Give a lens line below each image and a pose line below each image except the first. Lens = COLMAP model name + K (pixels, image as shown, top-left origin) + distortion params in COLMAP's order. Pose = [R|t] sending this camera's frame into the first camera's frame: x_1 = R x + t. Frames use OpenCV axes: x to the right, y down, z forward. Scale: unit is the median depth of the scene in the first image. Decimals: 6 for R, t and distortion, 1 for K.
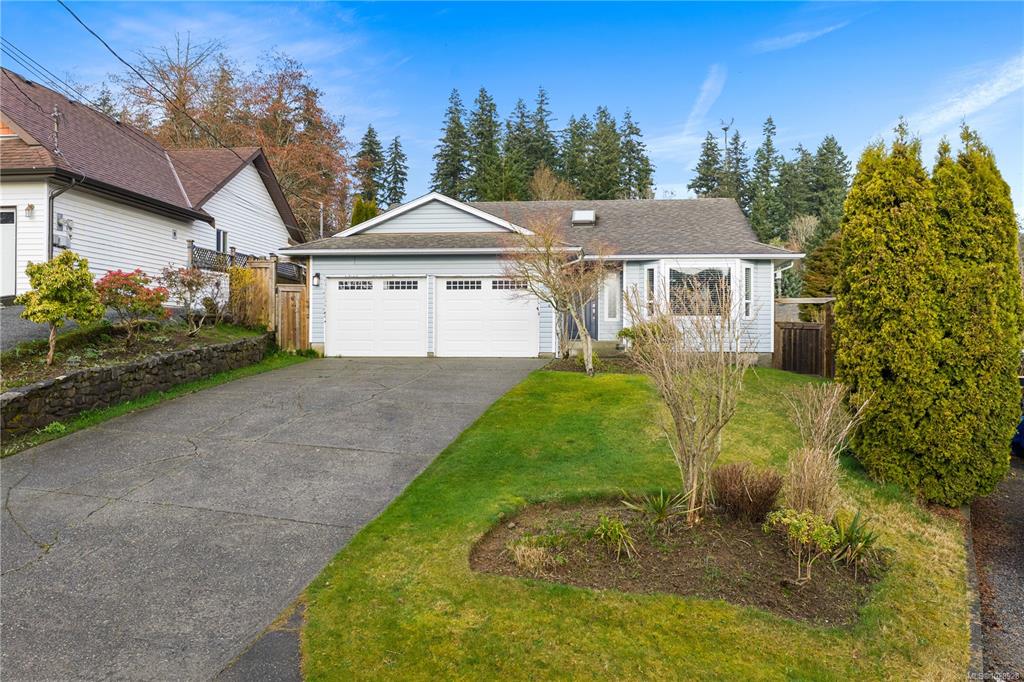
lens RADIAL K [[858.6, 0, 512.0], [0, 858.6, 341.0], [0, 0, 1]] dist [0.004226, 0.000264]
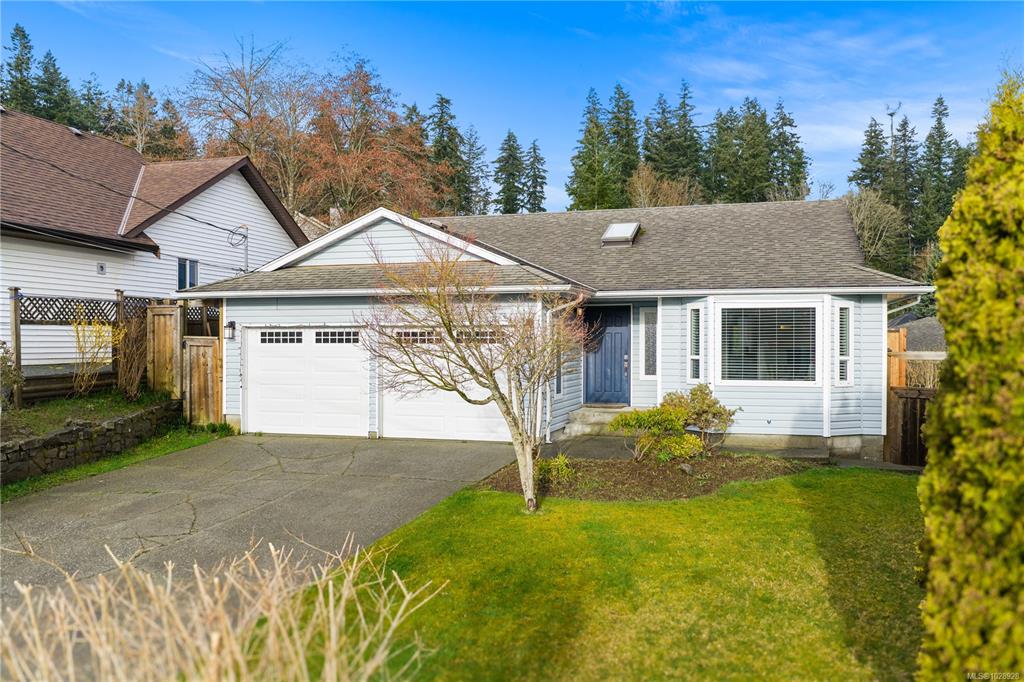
lens RADIAL K [[845.8, 0, 512.0], [0, 845.8, 341.0], [0, 0, 1]] dist [0.007158, 0.004473]
pose [[0.982704, -0.002823, -0.185159, 0.067570], [0.002951, 0.999996, 0.000416, -0.028188], [0.185157, -0.000956, 0.982708, 0.147132]]
